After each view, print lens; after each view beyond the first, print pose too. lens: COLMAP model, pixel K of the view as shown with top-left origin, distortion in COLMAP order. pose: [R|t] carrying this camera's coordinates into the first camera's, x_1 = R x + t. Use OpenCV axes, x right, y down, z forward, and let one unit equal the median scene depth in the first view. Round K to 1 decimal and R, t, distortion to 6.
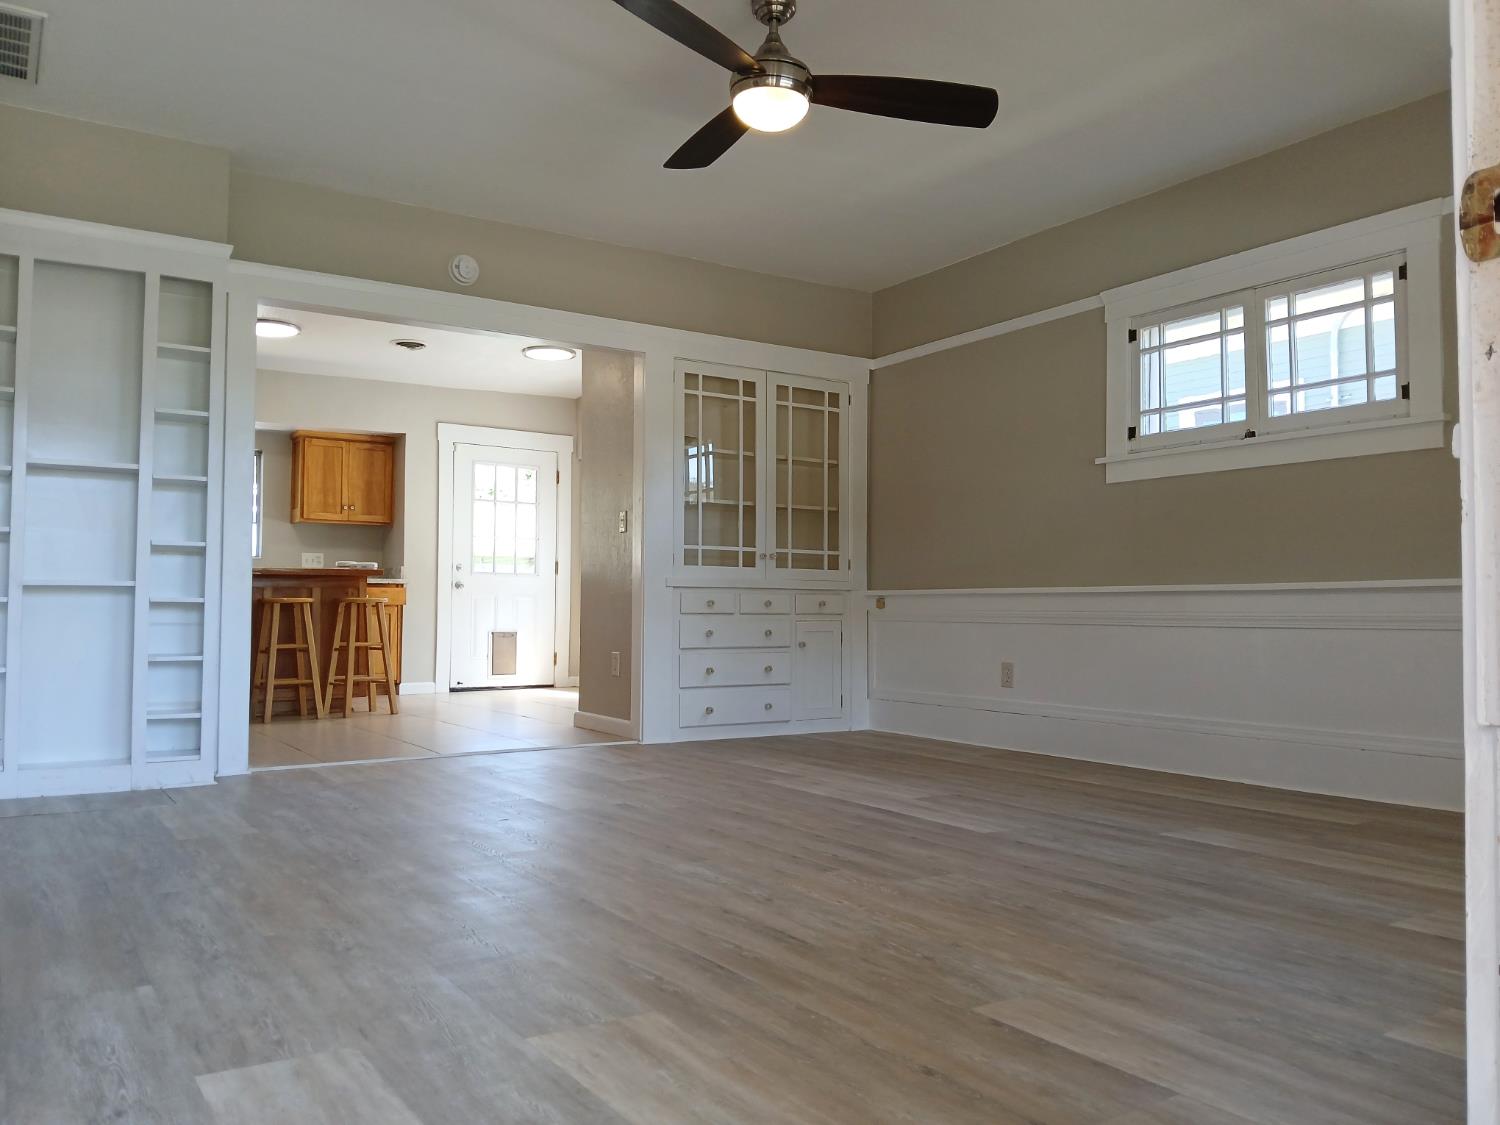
lens RADIAL K [[1193.2, 0, 749.9], [0, 1193.2, 560.5], [0, 0, 1]] dist [0.003269, 0.000891]
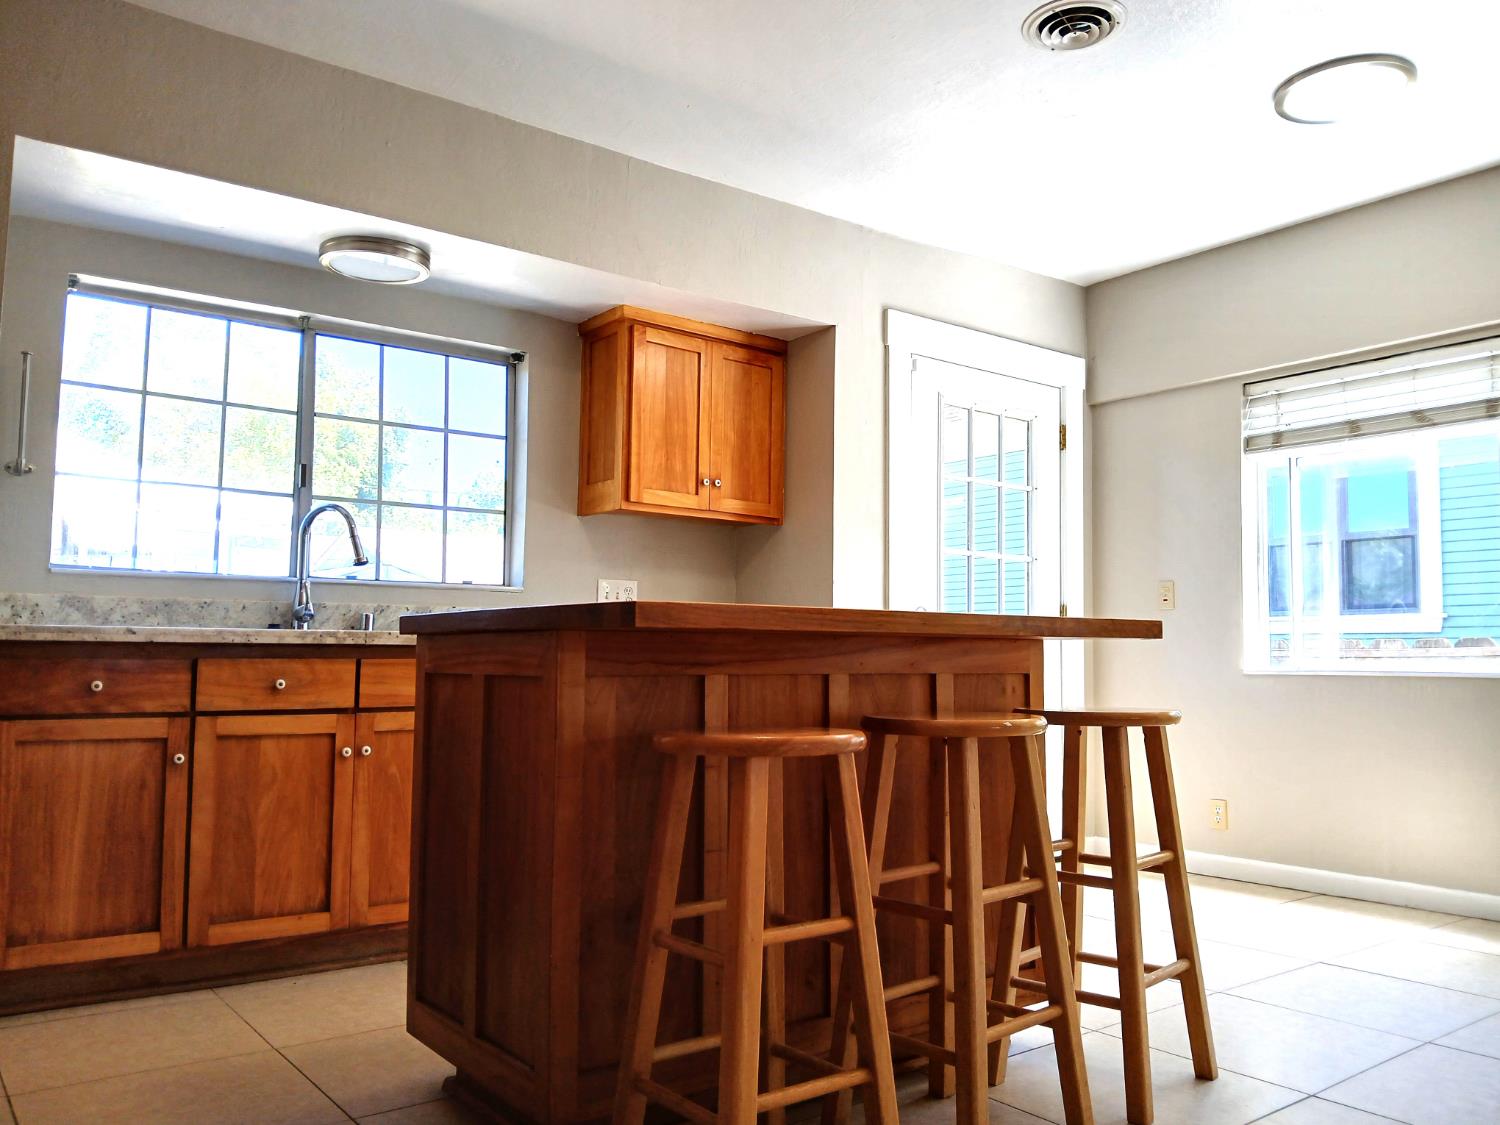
lens RADIAL K [[1193.2, 0, 748.8], [0, 1193.2, 566.2], [0, 0, 1]] dist [0.003269, 0.000891]
pose [[0.994217, 0.012668, 0.106640, -0.499816], [-0.009816, 0.999581, -0.027226, 0.001095], [-0.106941, 0.026022, 0.993925, 0.727677]]
